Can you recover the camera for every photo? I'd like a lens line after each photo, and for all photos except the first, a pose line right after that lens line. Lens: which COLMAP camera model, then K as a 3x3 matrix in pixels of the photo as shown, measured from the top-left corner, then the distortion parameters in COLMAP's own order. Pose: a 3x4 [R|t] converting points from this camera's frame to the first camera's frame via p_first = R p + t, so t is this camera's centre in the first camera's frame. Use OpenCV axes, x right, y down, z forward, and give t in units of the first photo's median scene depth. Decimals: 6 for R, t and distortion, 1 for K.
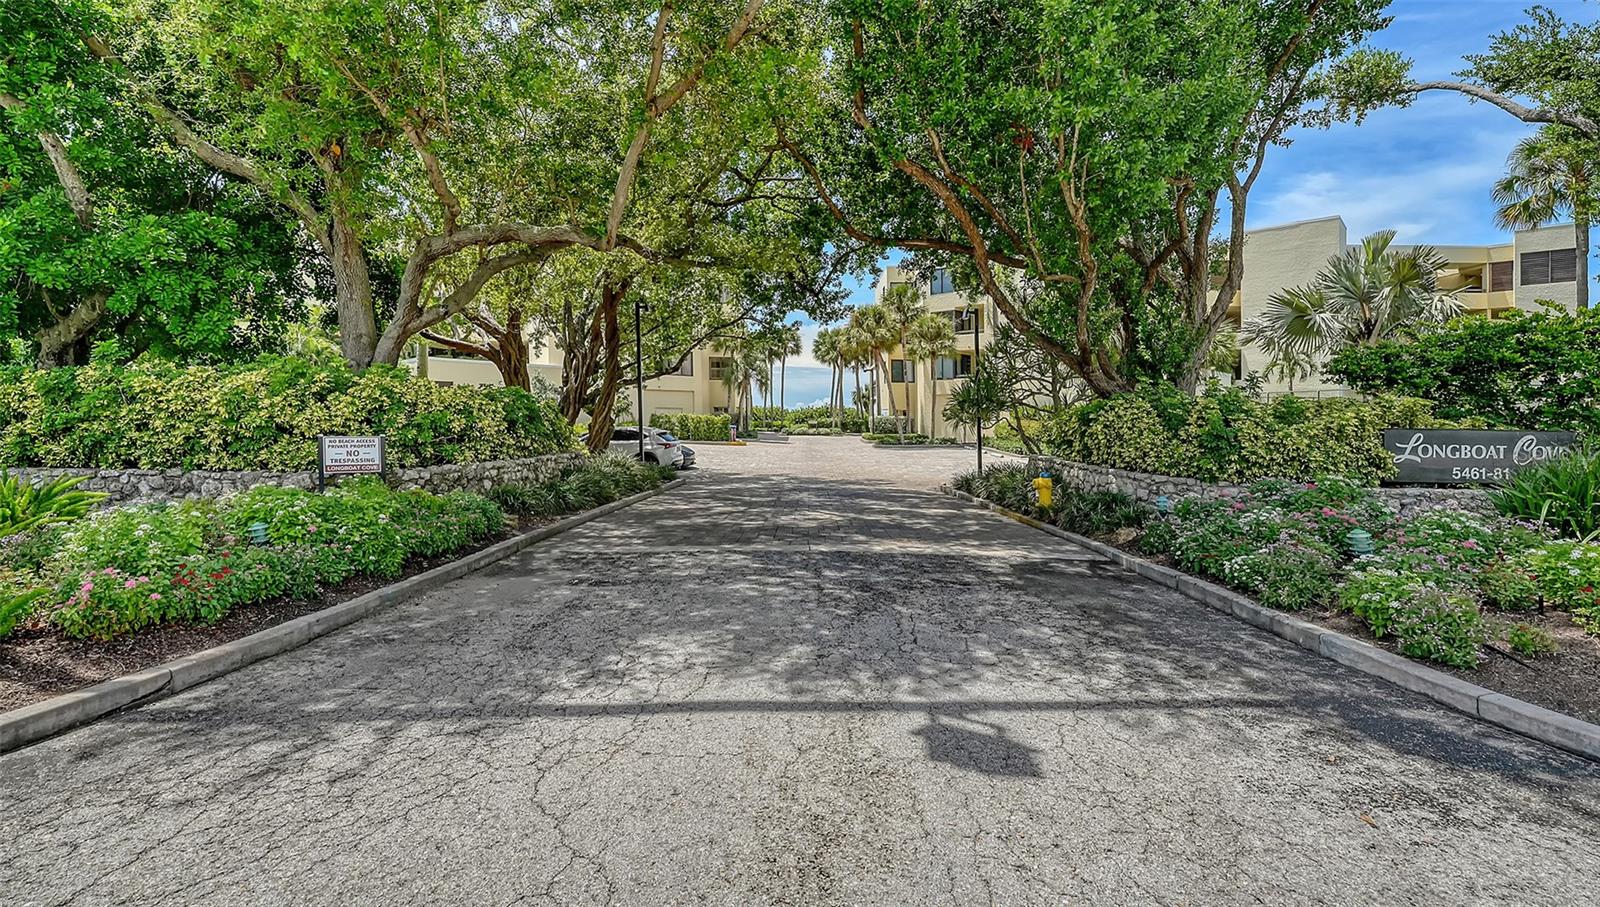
lens RADIAL K [[661.1, 0, 804.5], [0, 661.1, 400.7], [0, 0, 1]] dist [0.001010, 0.000204]
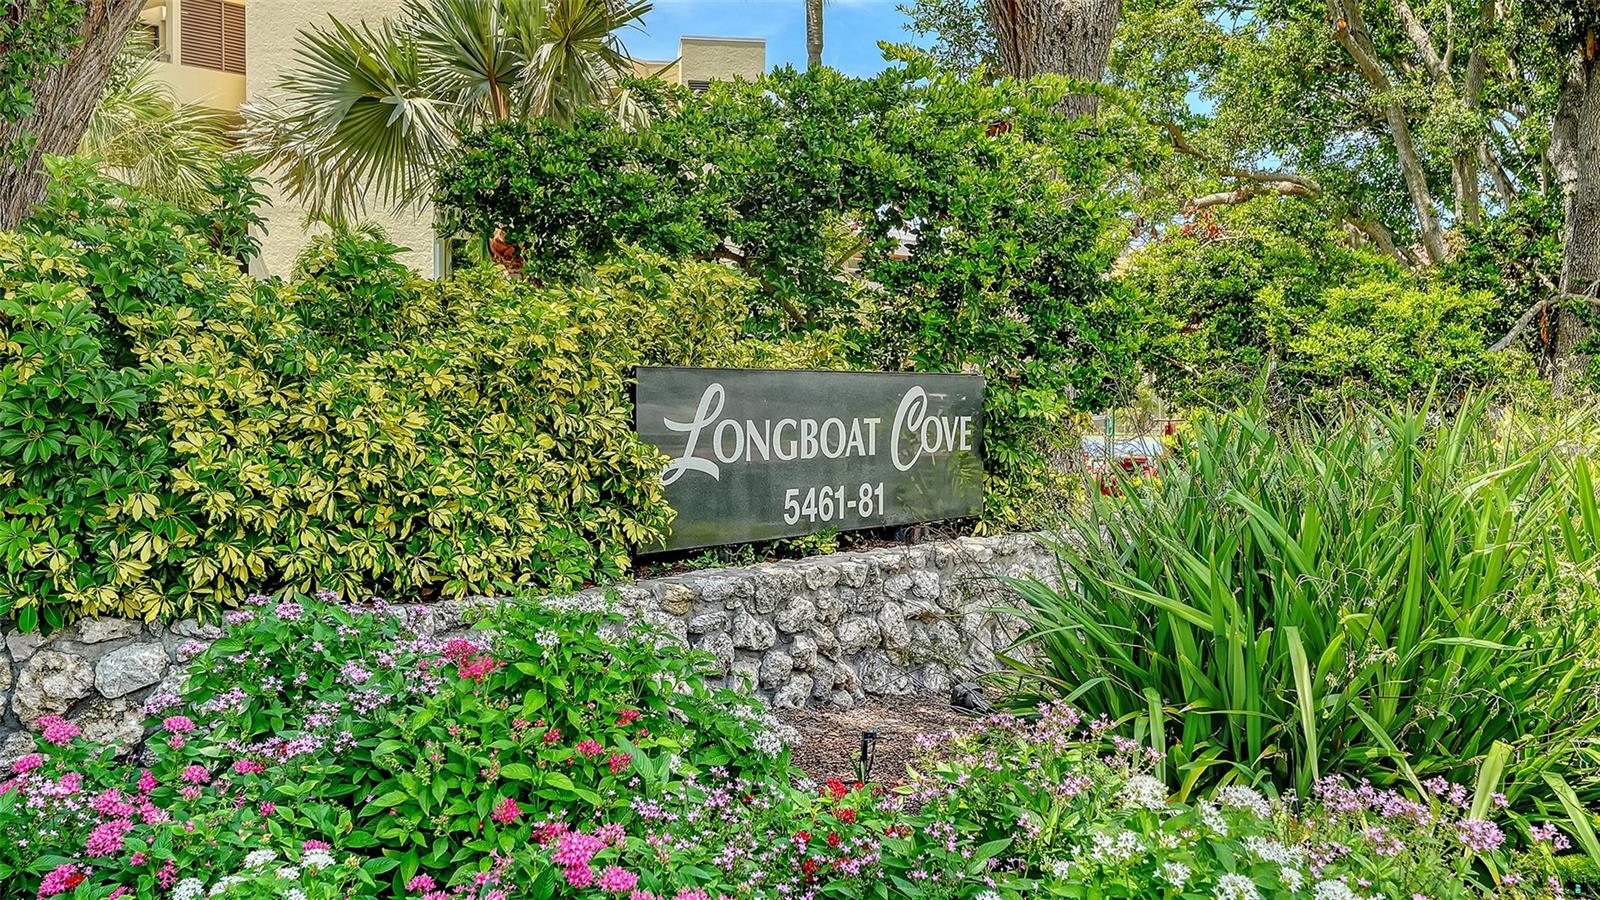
lens RADIAL K [[1692.6, 0, 800.1], [0, 1692.6, 449.1], [0, 0, 1]] dist [0.010900, 0.000000]
pose [[0.626042, -0.040963, 0.778713, 0.355107], [-0.010271, 0.998100, 0.060761, 0.032278], [-0.779722, -0.046037, 0.624431, 0.491474]]
